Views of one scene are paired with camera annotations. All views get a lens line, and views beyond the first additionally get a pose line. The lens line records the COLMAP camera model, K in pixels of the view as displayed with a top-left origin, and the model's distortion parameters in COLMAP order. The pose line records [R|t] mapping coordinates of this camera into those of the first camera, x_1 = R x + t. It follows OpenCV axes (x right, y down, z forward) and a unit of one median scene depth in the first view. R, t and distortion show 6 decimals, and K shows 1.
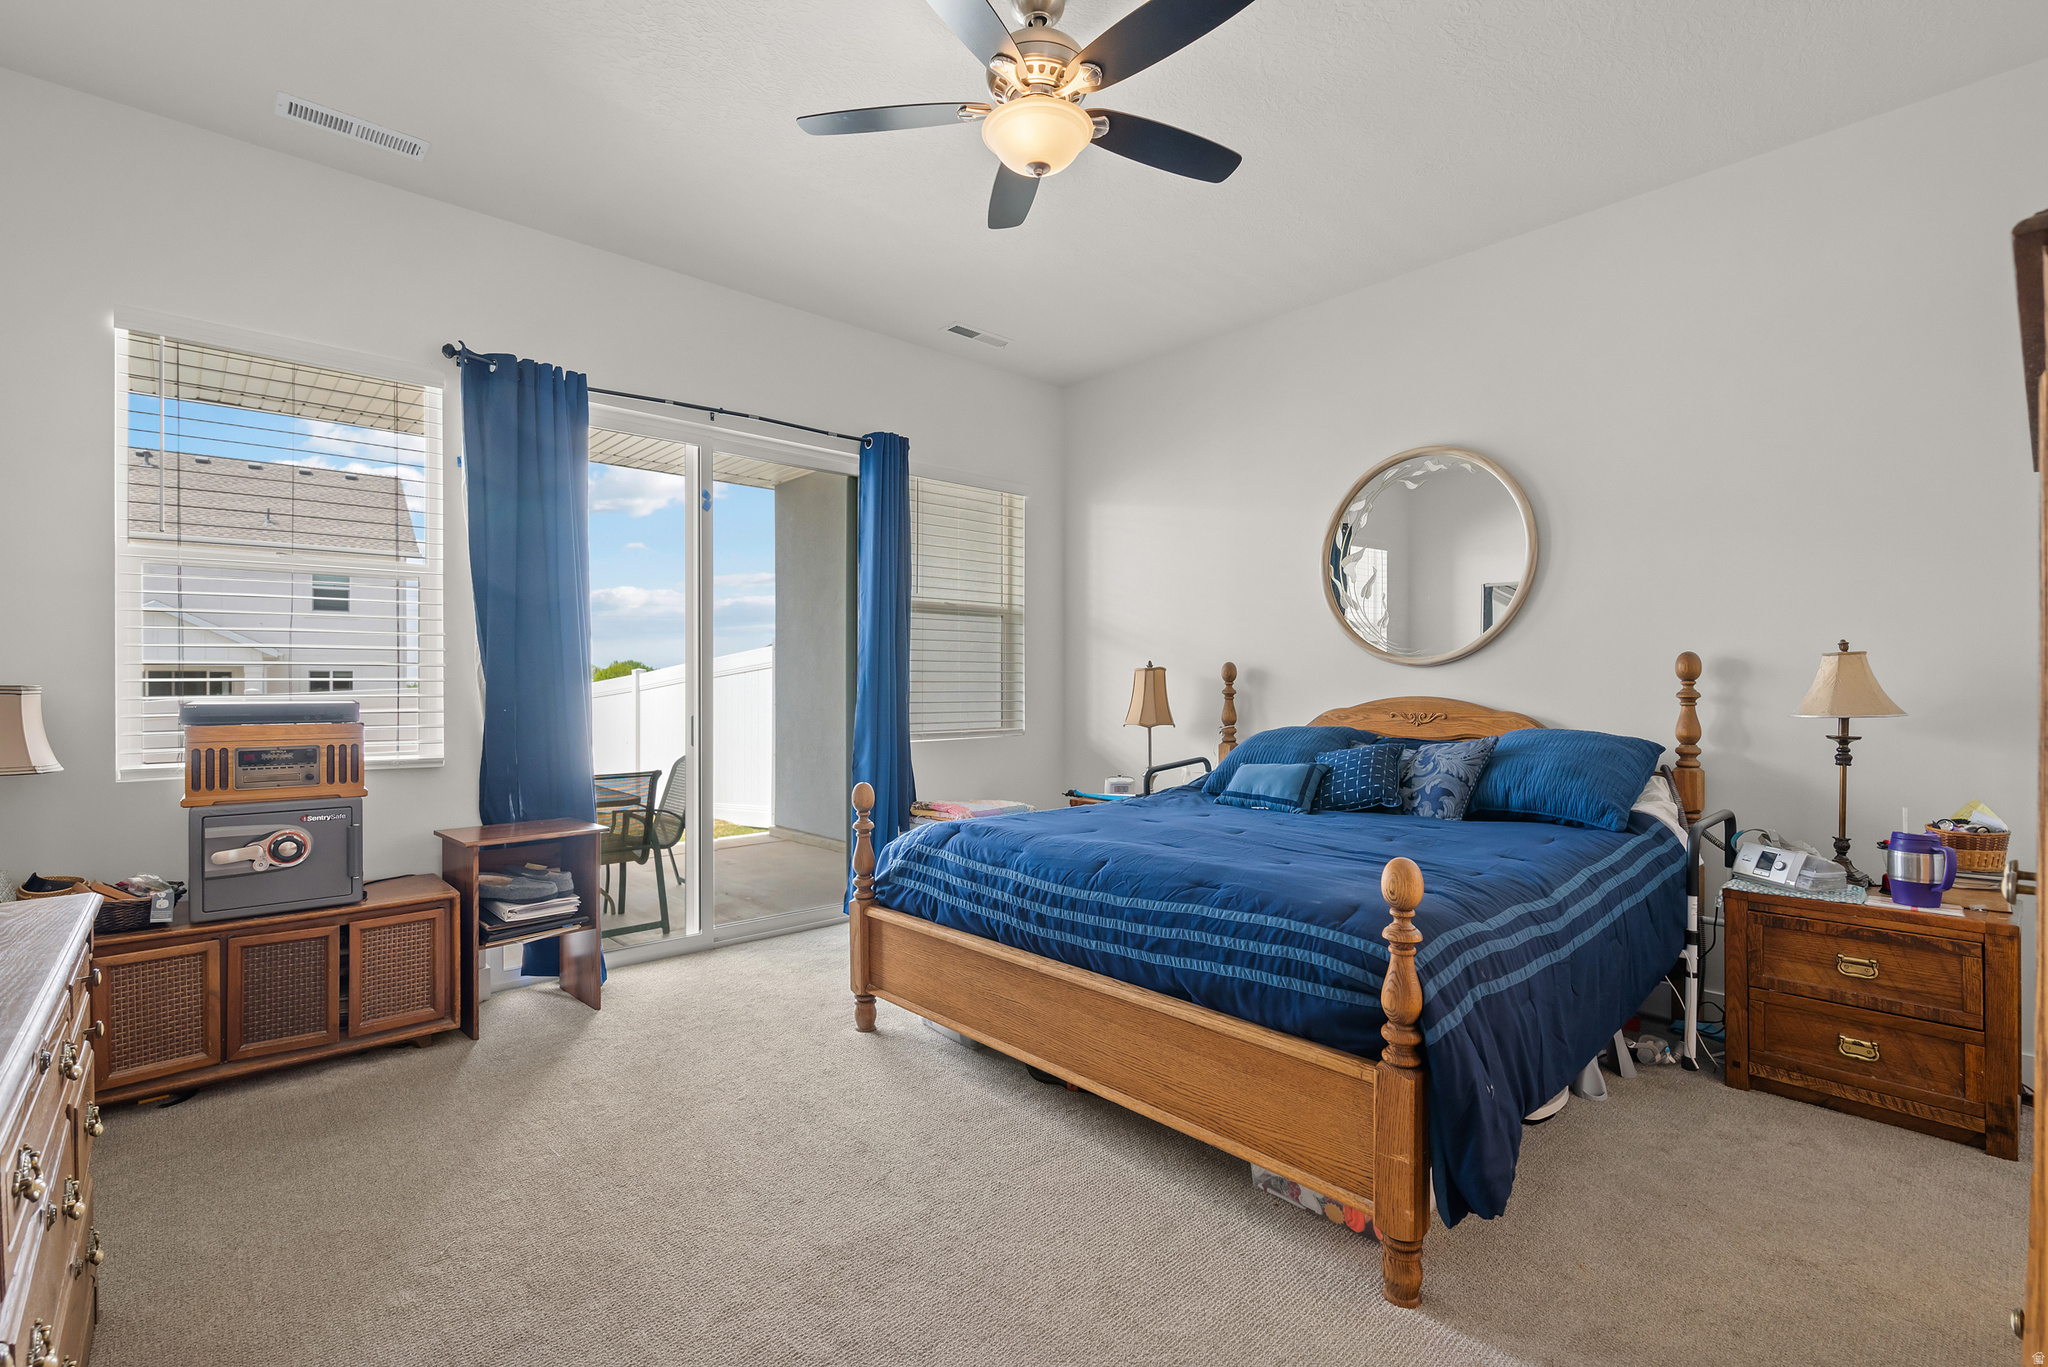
lens RADIAL K [[936.6, 0, 1024.0], [0, 936.6, 683.5], [0, 0, 1]] dist [0.002711, 0.000132]
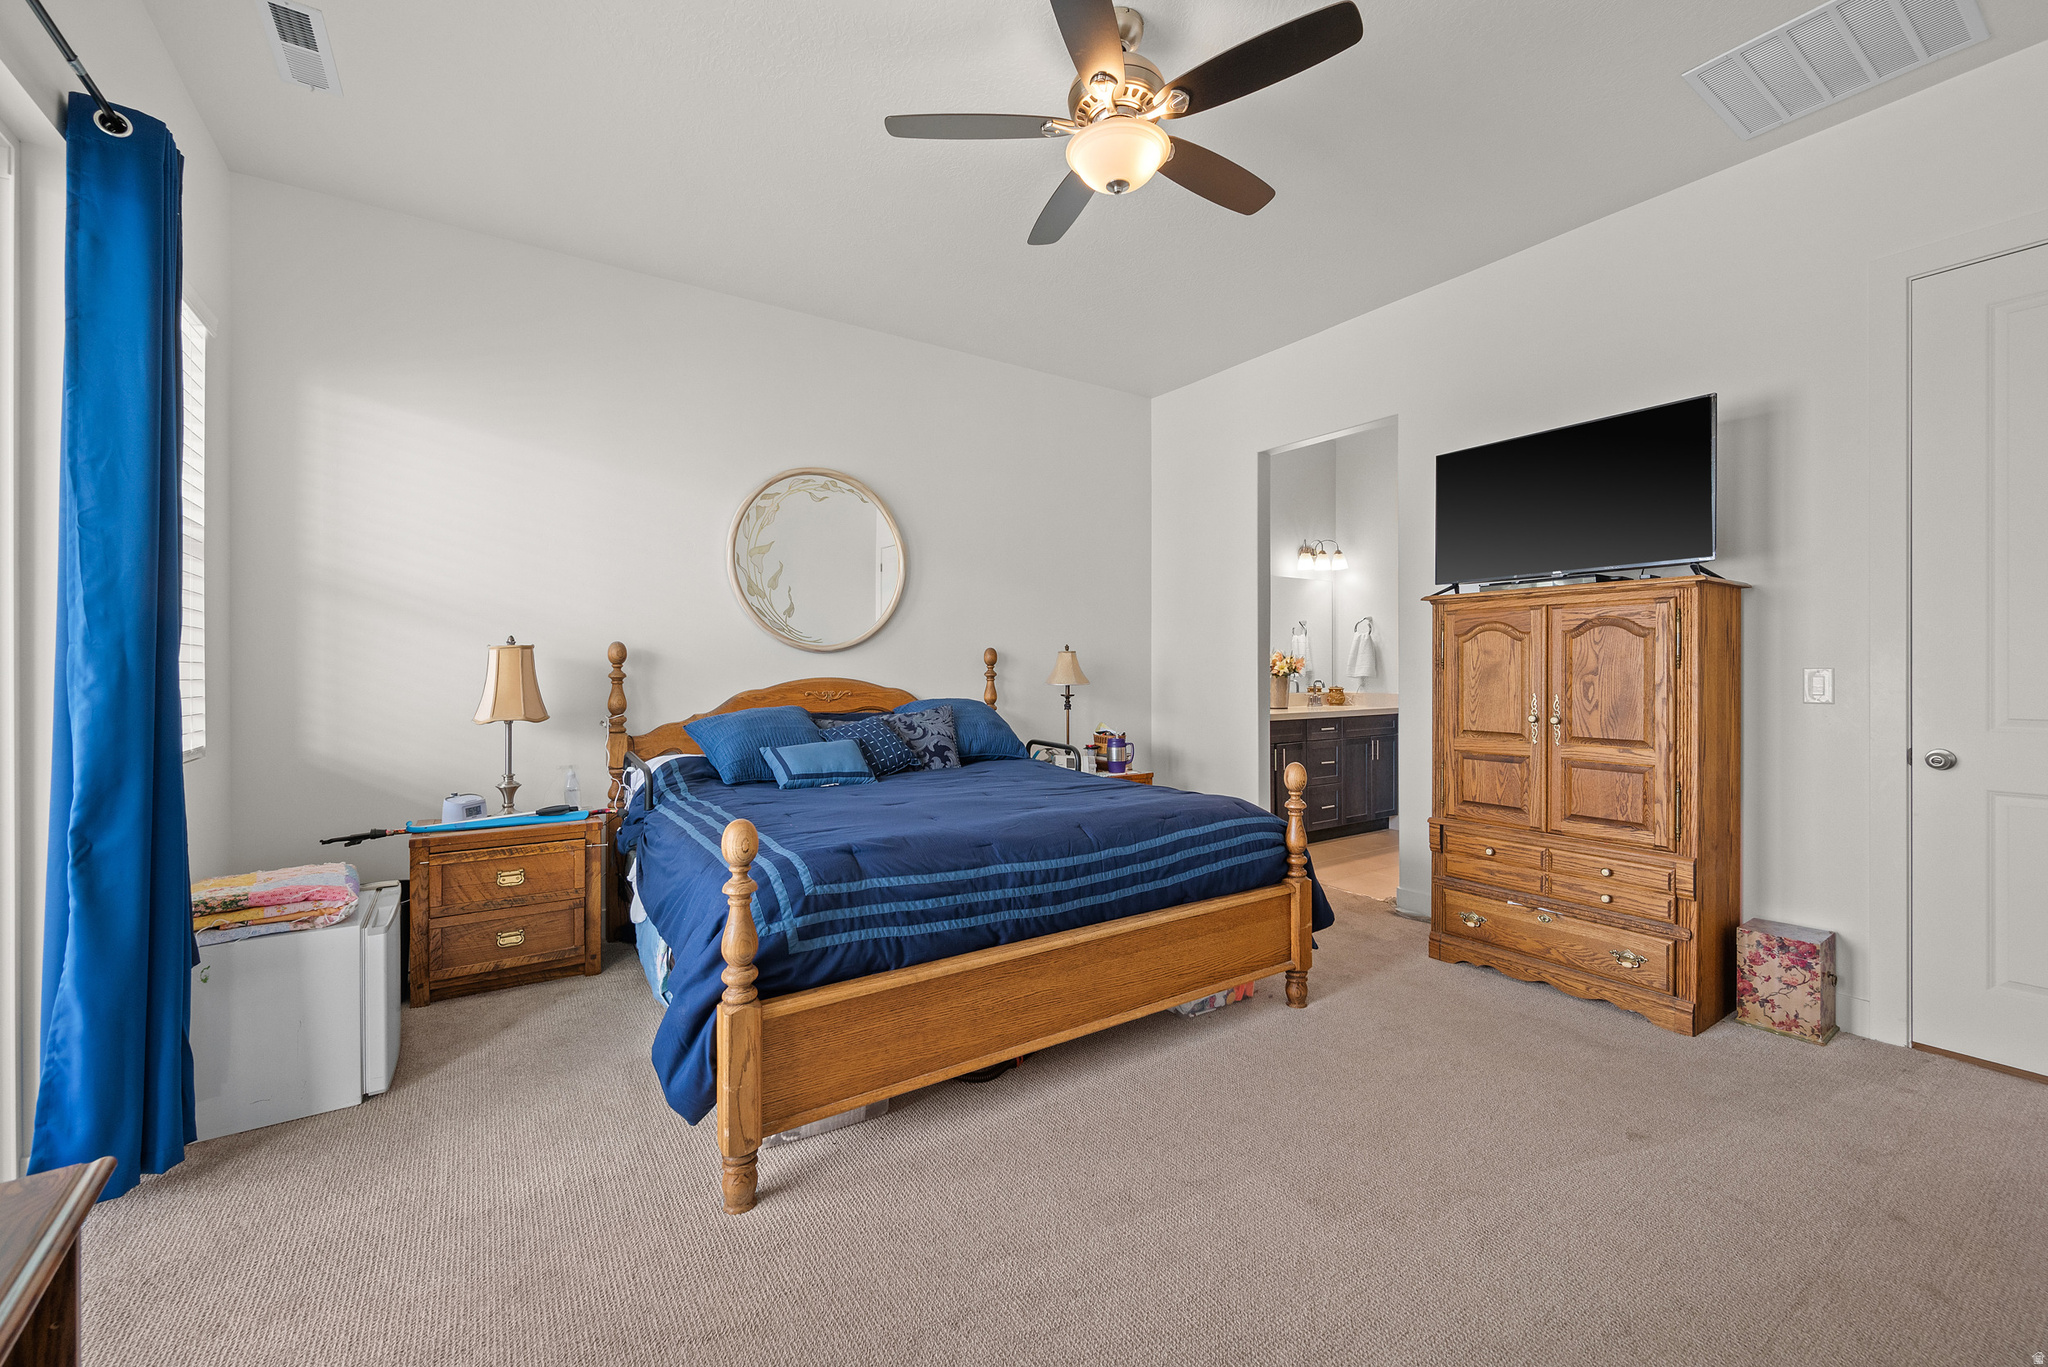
lens RADIAL K [[815.1, 0, 1023.6], [0, 815.1, 666.9], [0, 0, 1]] dist [-0.001096, -0.000131]
pose [[0.142661, 0.003806, 0.989764, -0.801053], [0.000143, 0.999993, -0.003866, 0.005293], [-0.989772, 0.000693, 0.142659, 0.844171]]
